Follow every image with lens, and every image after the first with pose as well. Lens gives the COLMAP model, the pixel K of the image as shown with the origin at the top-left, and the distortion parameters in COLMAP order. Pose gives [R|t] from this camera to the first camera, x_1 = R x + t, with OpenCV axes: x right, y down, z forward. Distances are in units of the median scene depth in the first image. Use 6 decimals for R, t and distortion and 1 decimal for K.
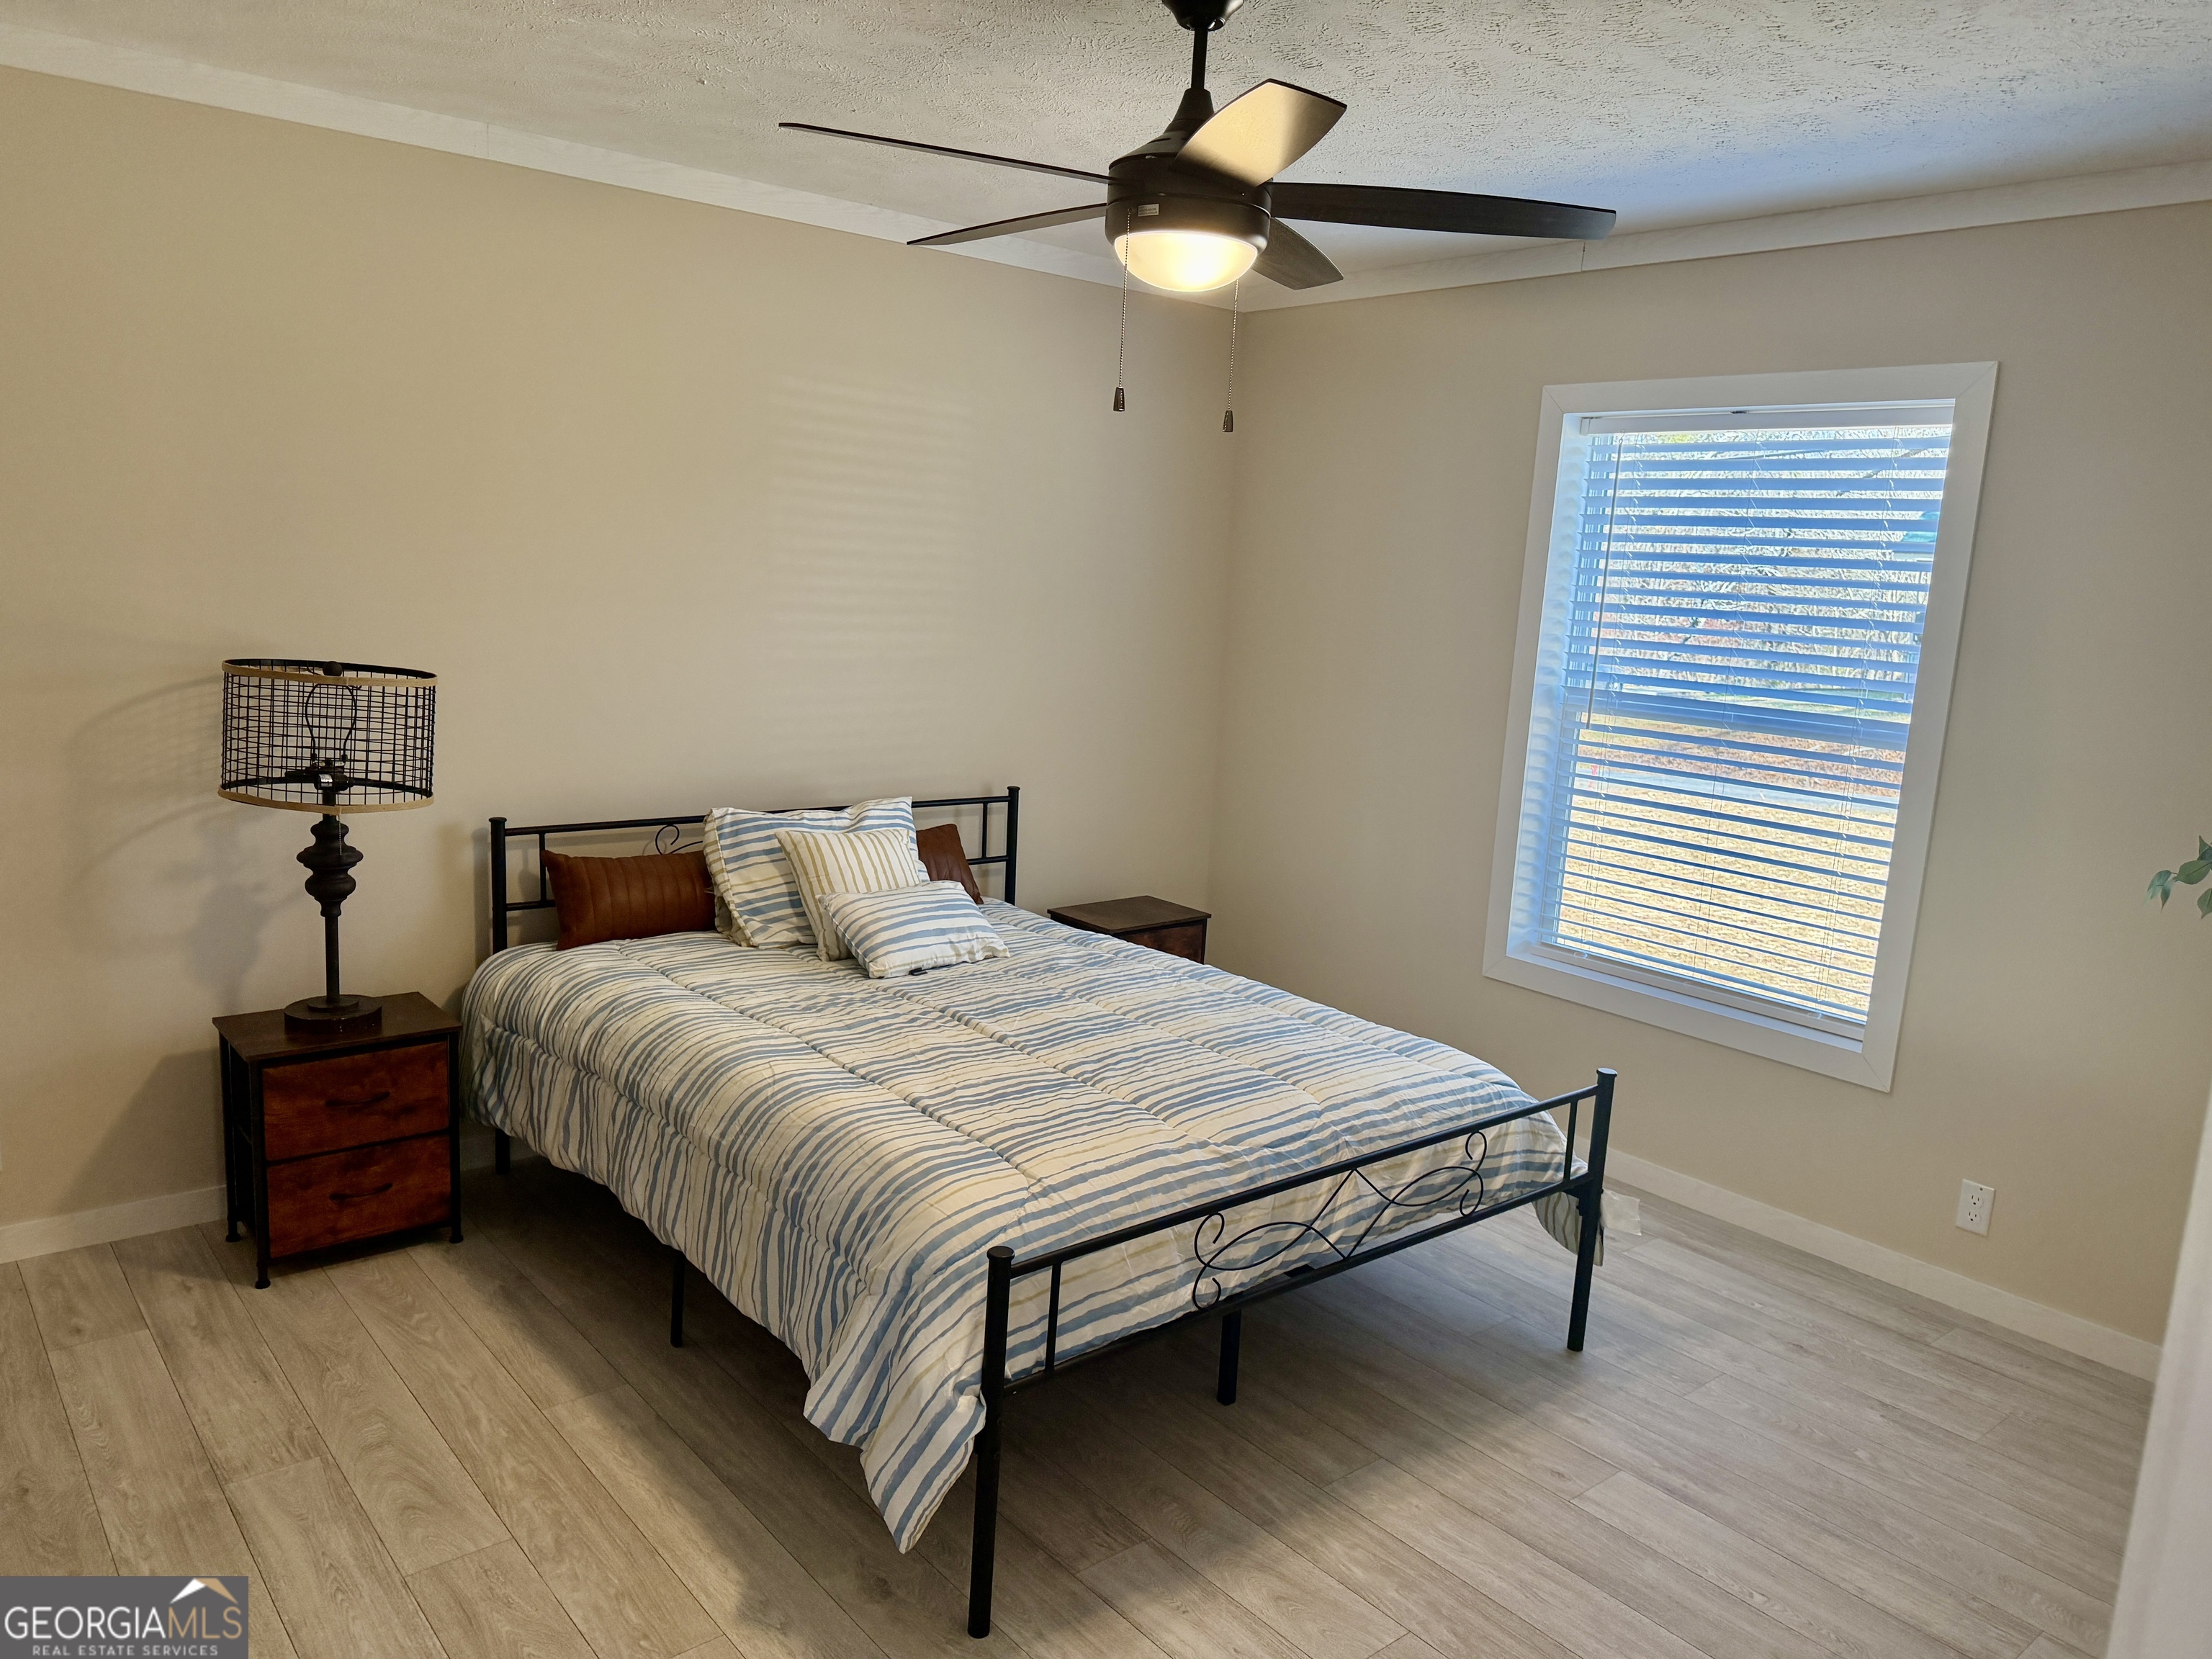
lens RADIAL K [[1549.4, 0, 1111.0], [0, 1549.4, 810.5], [0, 0, 1]] dist [0.071946, -0.090987]
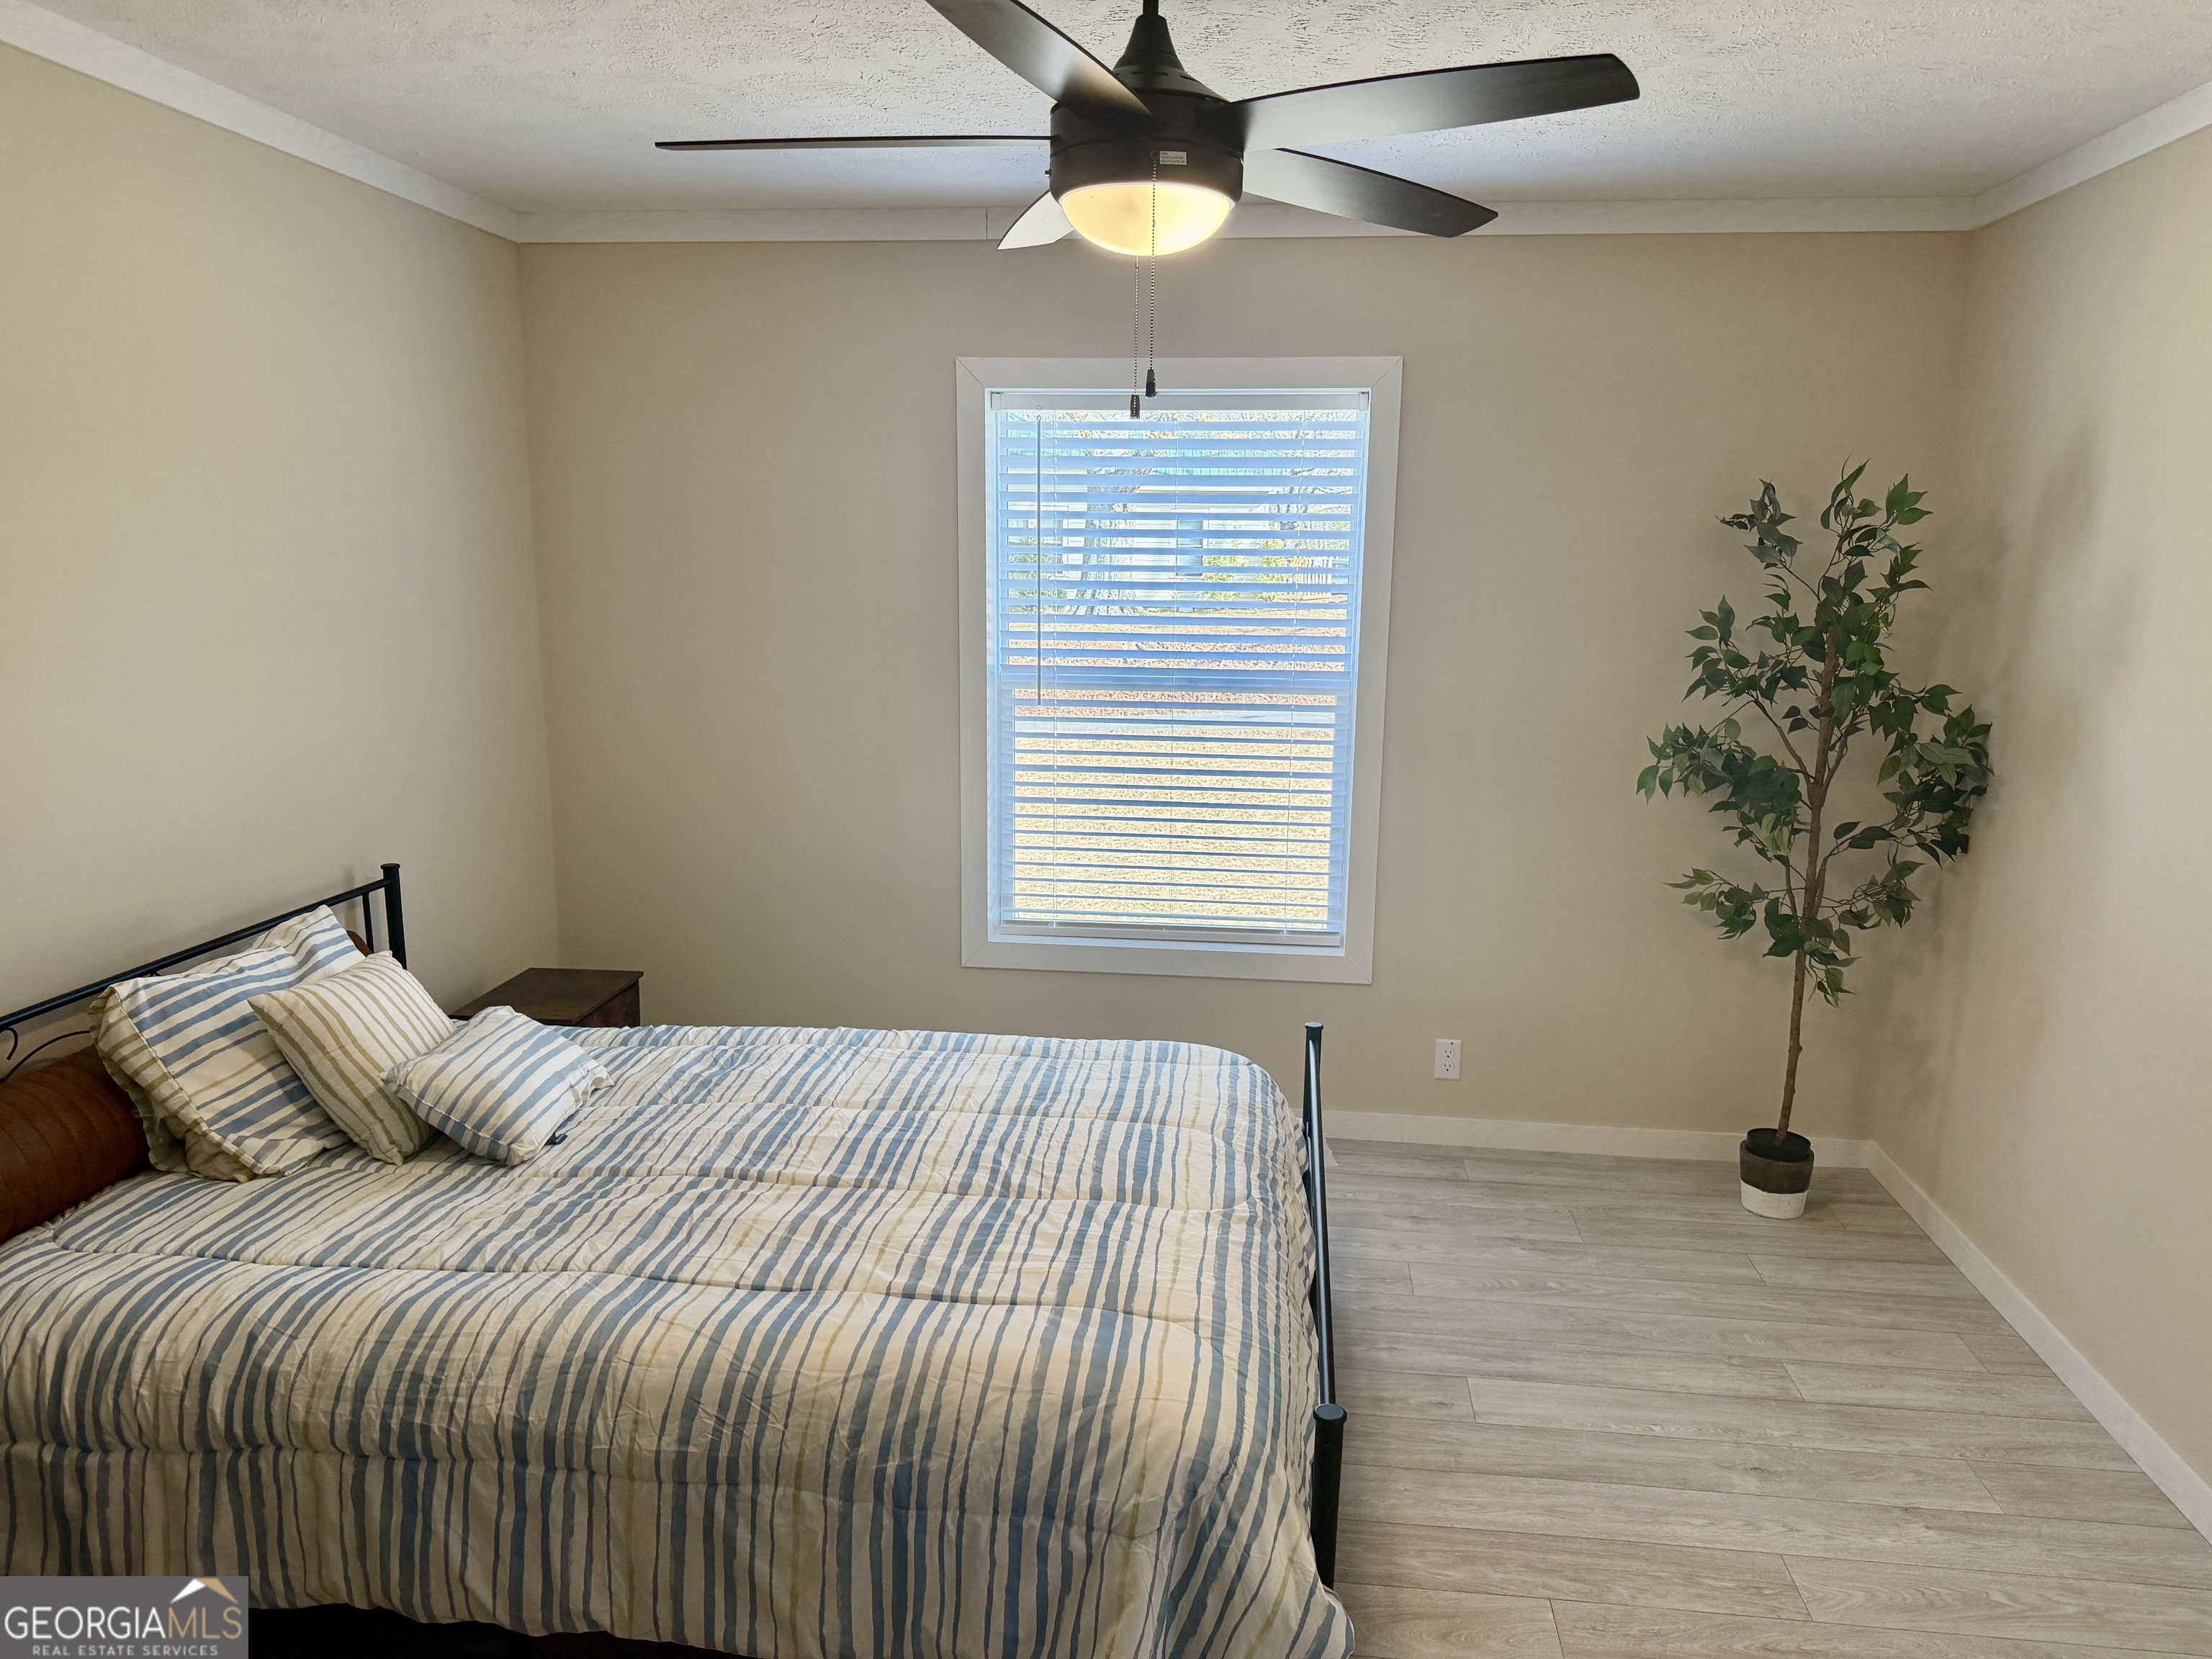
lens RADIAL K [[1549.4, 0, 1103.4], [0, 1549.4, 827.3], [0, 0, 1]] dist [0.071946, -0.090987]
pose [[0.725396, -0.167082, 0.667746, -0.442953], [0.136313, 0.985750, 0.098570, -0.085354], [-0.674700, 0.019520, 0.737834, 0.297518]]
